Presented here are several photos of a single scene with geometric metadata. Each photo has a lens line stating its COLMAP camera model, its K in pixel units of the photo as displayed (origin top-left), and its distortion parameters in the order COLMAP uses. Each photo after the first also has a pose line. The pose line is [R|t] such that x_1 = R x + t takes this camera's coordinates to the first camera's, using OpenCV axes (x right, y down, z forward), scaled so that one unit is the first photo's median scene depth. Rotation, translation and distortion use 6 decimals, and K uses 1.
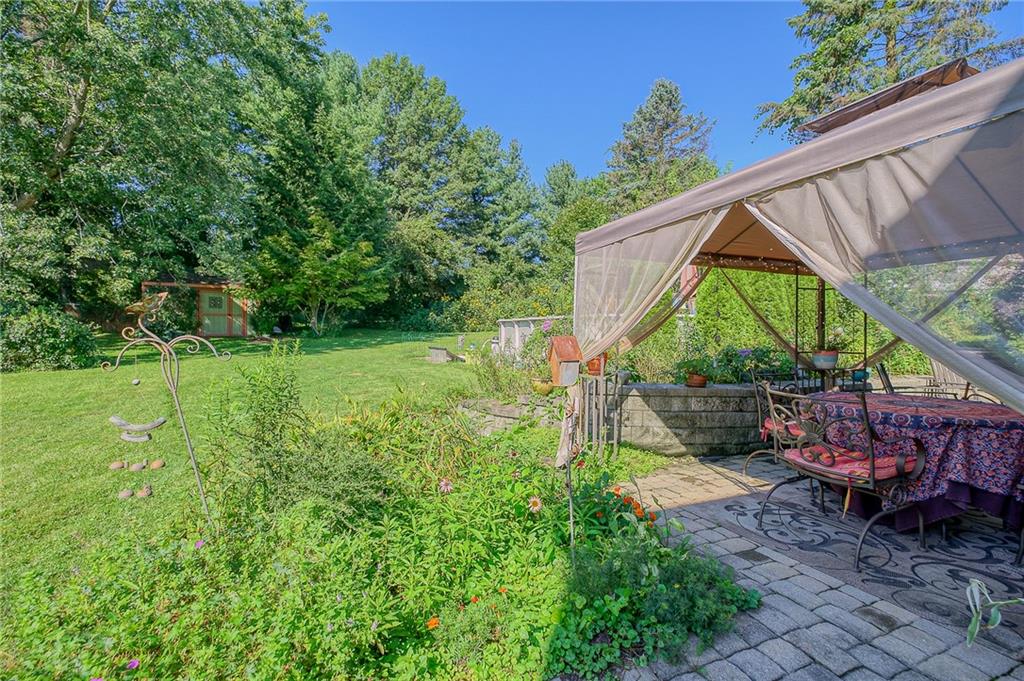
lens RADIAL K [[484.1, 0, 512.0], [0, 484.1, 340.5], [0, 0, 1]] dist [0.001216, -0.001555]
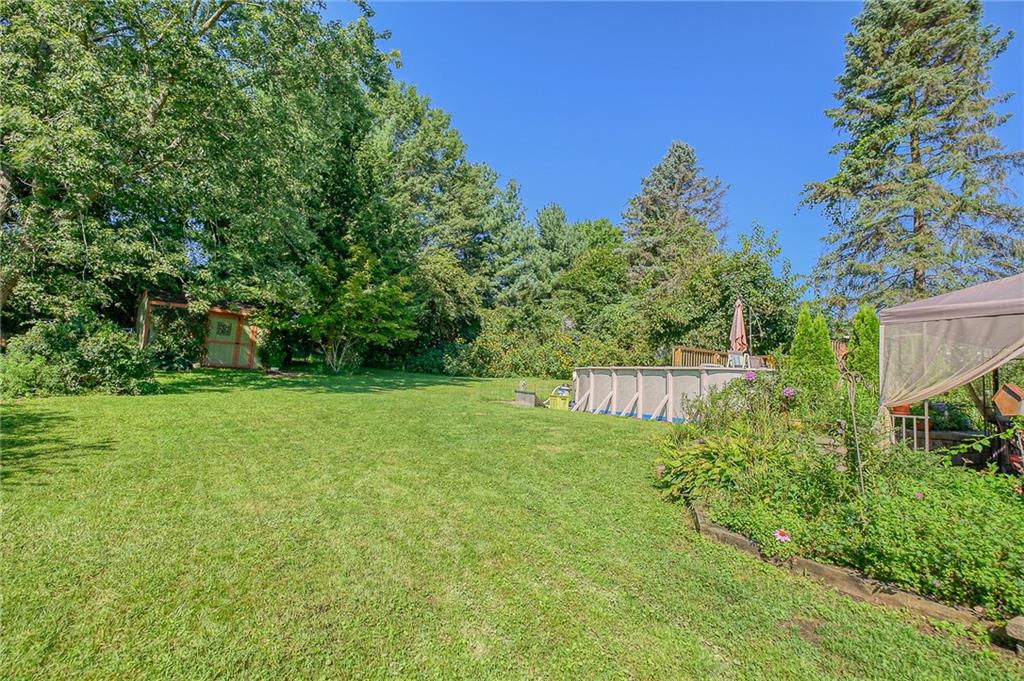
lens RADIAL K [[547.7, 0, 512.5], [0, 547.7, 325.4], [0, 0, 1]] dist [0.002676, 0.001051]
pose [[0.989595, 0.066854, 0.127405, -0.174959], [-0.051000, 0.990986, -0.123875, 0.010931], [-0.134539, 0.116088, 0.984085, -0.054843]]
